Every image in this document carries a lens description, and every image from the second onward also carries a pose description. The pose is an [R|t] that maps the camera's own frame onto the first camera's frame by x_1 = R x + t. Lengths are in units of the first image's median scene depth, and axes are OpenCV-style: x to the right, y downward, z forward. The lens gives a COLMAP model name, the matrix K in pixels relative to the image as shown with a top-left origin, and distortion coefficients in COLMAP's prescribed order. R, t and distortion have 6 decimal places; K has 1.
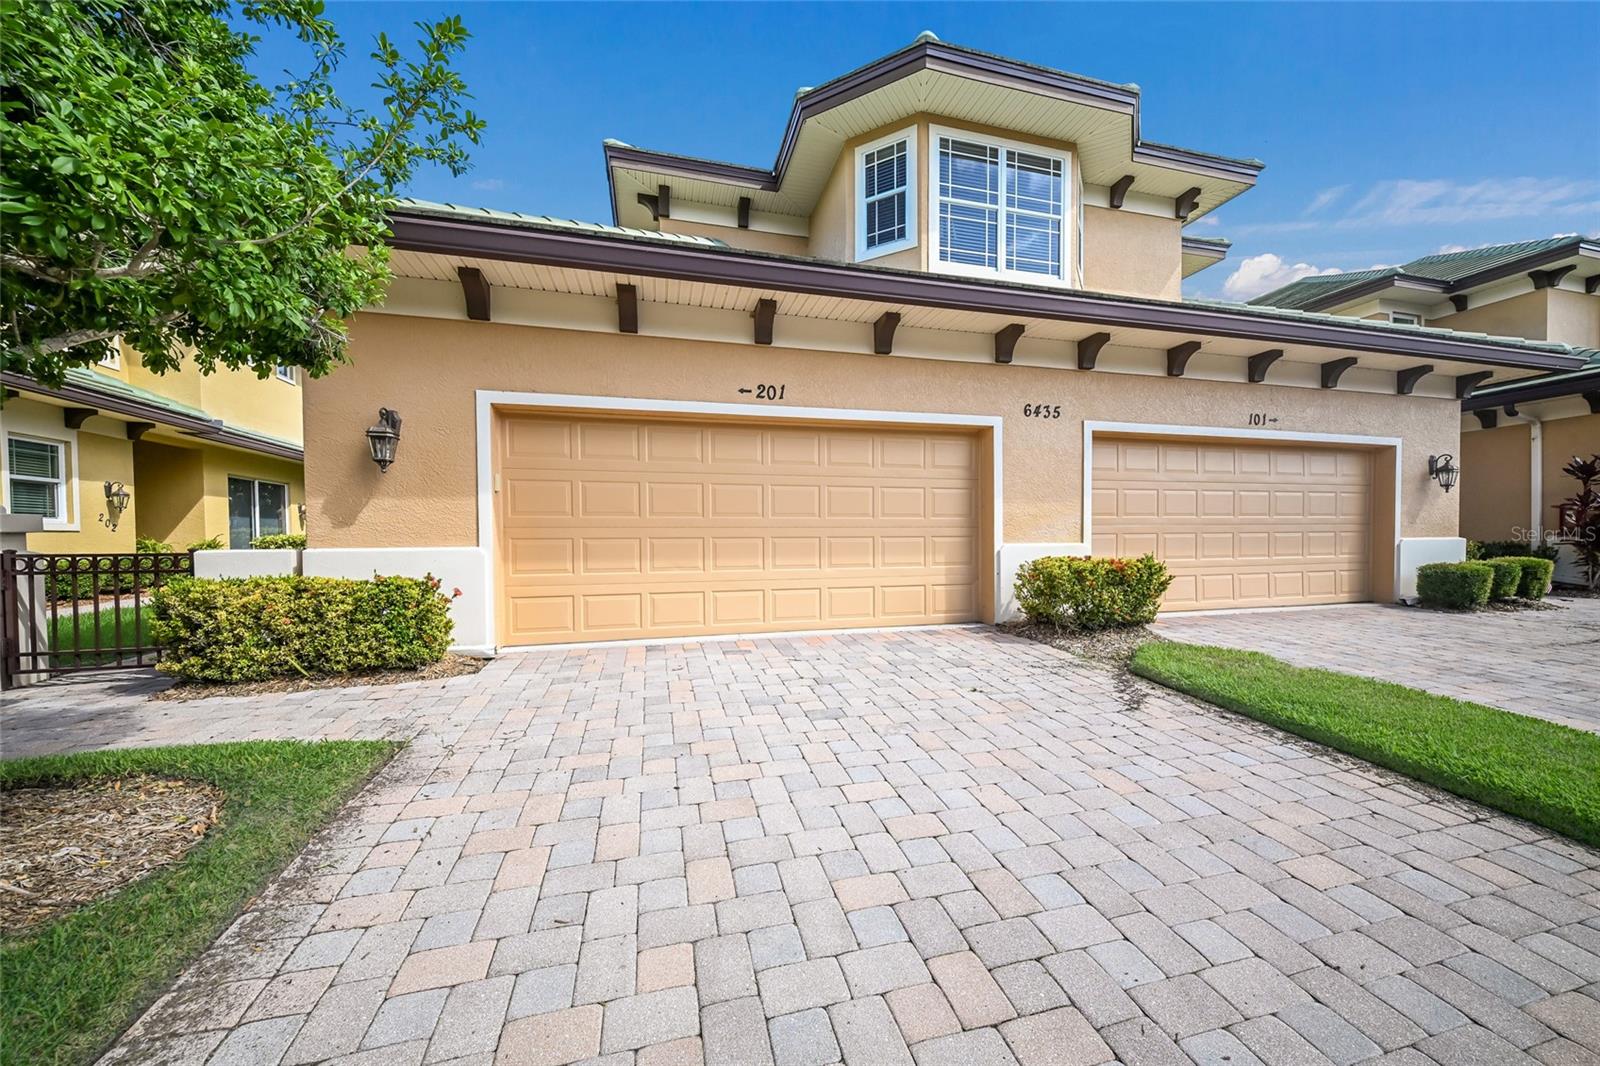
lens RADIAL K [[550.3, 0, 802.3], [0, 550.3, 544.5], [0, 0, 1]] dist [0.001531, -0.000175]
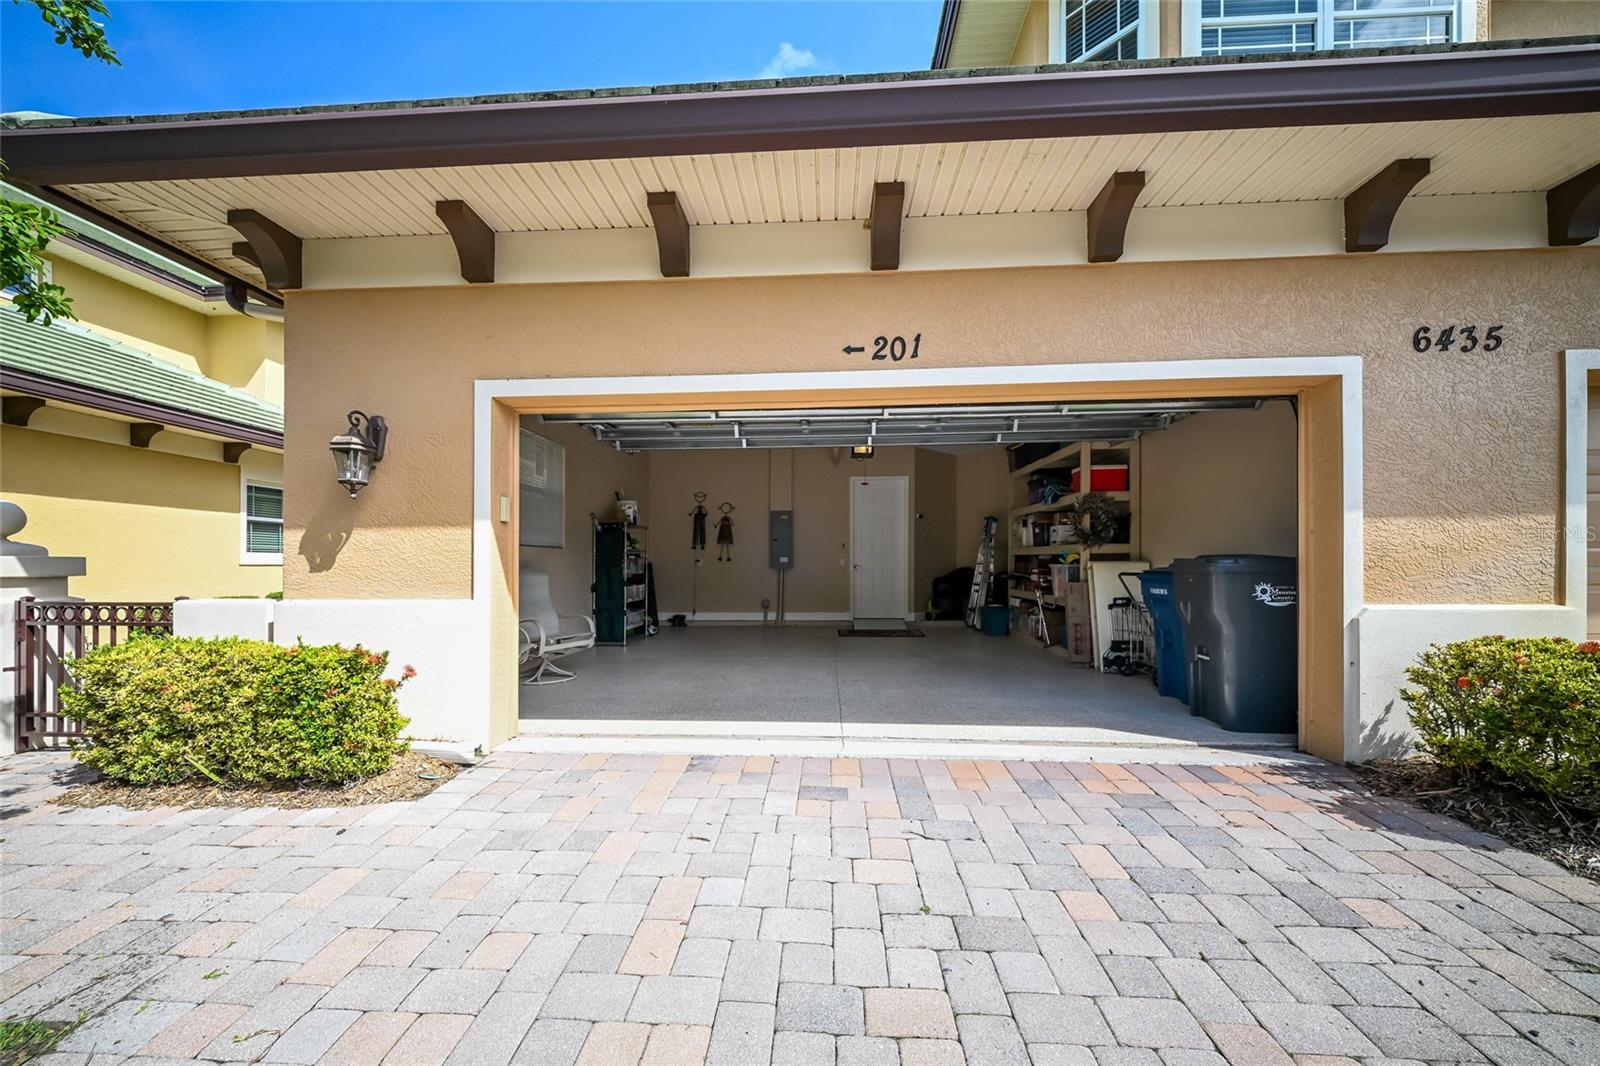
lens RADIAL K [[542.8, 0, 797.2], [0, 542.8, 572.6], [0, 0, 1]] dist [0.001257, -0.000123]
pose [[0.949627, 0.008968, -0.313254, 0.029393], [-0.007953, 0.999958, 0.004518, -0.034297], [0.313282, -0.001799, 0.949659, 0.427012]]
